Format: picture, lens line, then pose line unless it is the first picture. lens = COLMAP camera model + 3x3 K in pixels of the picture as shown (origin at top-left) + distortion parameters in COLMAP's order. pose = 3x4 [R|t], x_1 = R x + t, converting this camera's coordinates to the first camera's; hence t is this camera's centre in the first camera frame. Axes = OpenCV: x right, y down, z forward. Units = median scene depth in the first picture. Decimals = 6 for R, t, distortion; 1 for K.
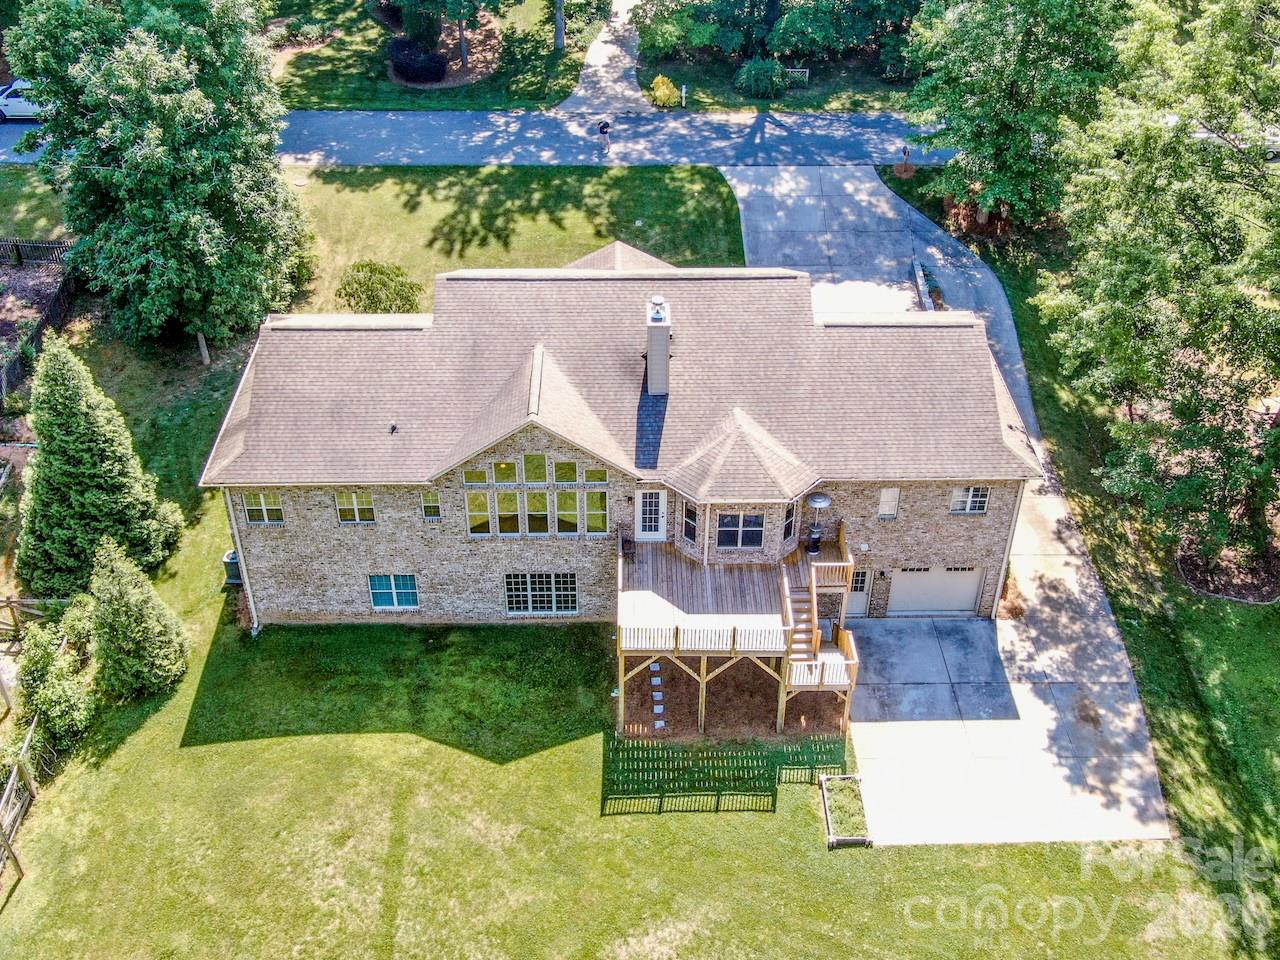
lens RADIAL K [[1373.1, 0, 639.0], [0, 1373.1, 480.1], [0, 0, 1]] dist [-0.001132, 0.000000]
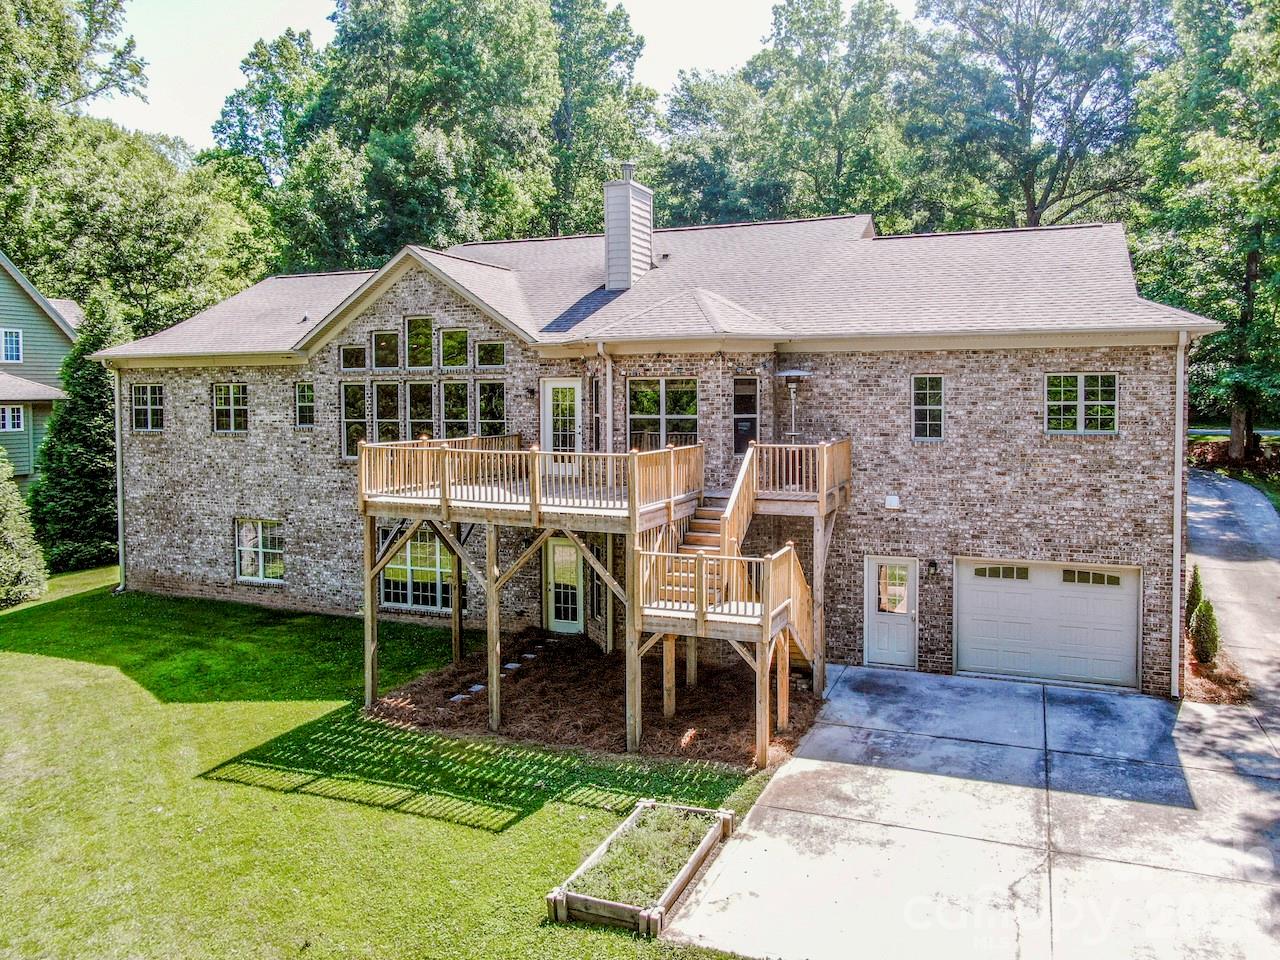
lens RADIAL K [[955.0, 0, 667.0], [0, 955.0, 416.0], [0, 0, 1]] dist [-0.024578, 0.000237]
pose [[0.919513, -0.000331, -0.393060, 0.237369], [-0.226690, 0.816488, -0.530999, 0.255072], [0.321105, 0.577363, 0.750696, 0.664982]]
